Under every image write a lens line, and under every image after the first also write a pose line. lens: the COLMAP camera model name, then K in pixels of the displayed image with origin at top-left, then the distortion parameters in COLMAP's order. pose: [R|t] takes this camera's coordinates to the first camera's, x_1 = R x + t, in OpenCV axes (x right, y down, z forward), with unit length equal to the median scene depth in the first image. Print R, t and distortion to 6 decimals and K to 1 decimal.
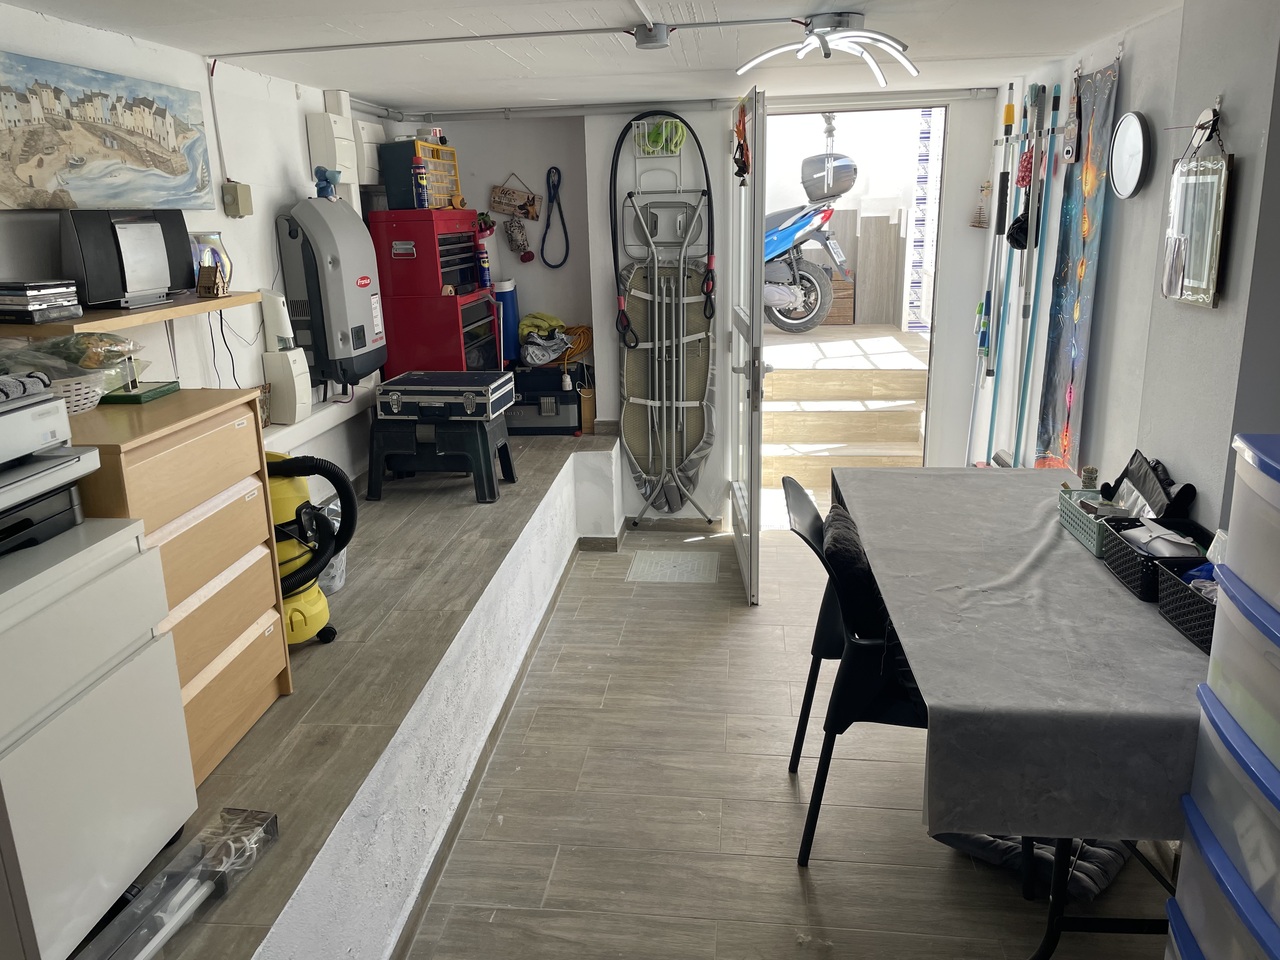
lens RADIAL K [[965.7, 0, 636.7], [0, 965.7, 477.3], [0, 0, 1]] dist [0.100312, -0.129952]
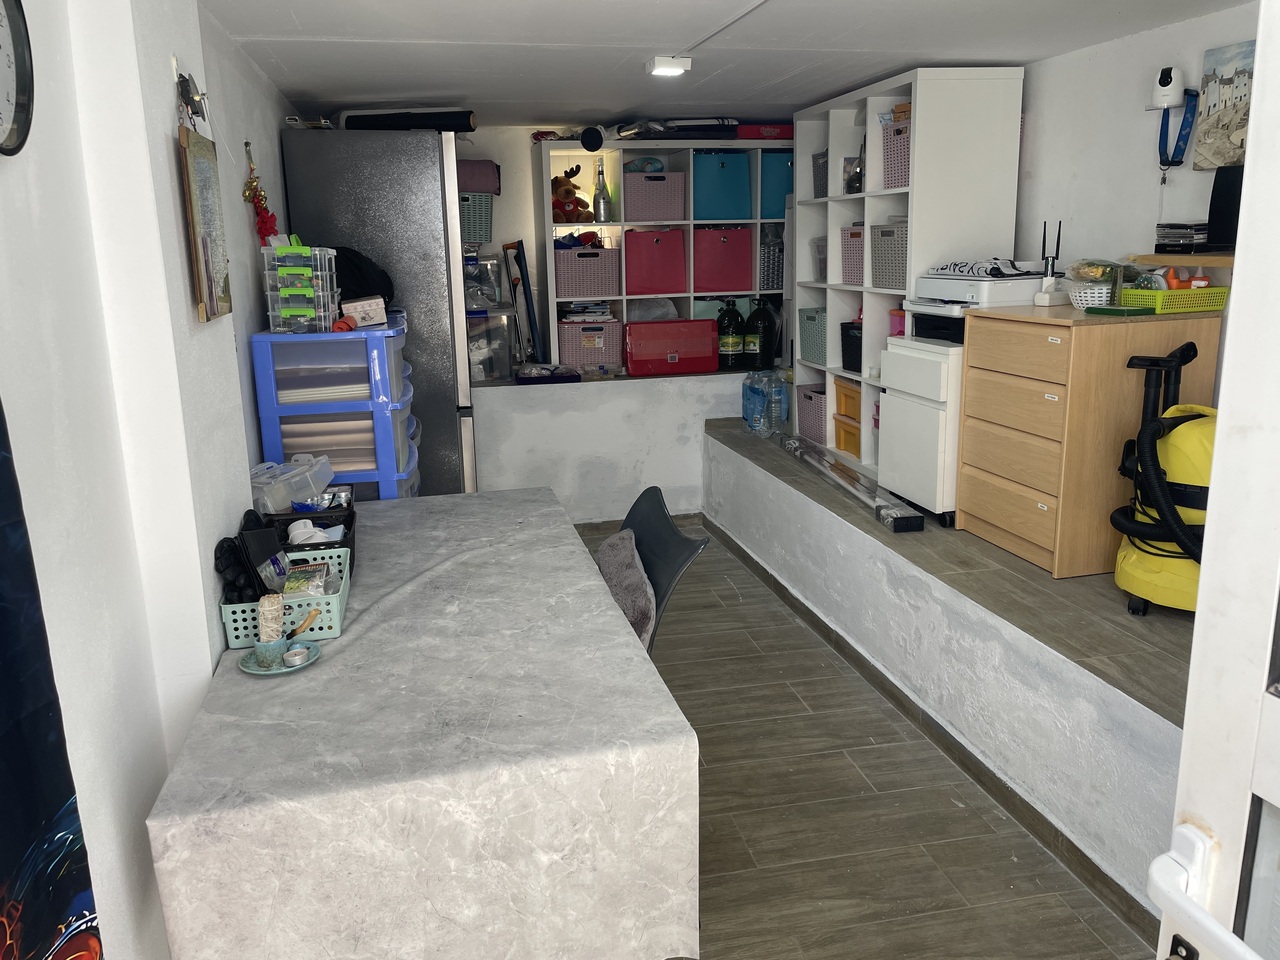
lens RADIAL K [[965.7, 0, 636.7], [0, 965.7, 477.9], [0, 0, 1]] dist [0.100312, -0.129952]
pose [[-0.950444, 0.116815, -0.288117, 0.479347], [-0.038780, 0.874945, 0.482668, -0.460142], [0.308469, 0.469921, -0.827055, 1.827834]]
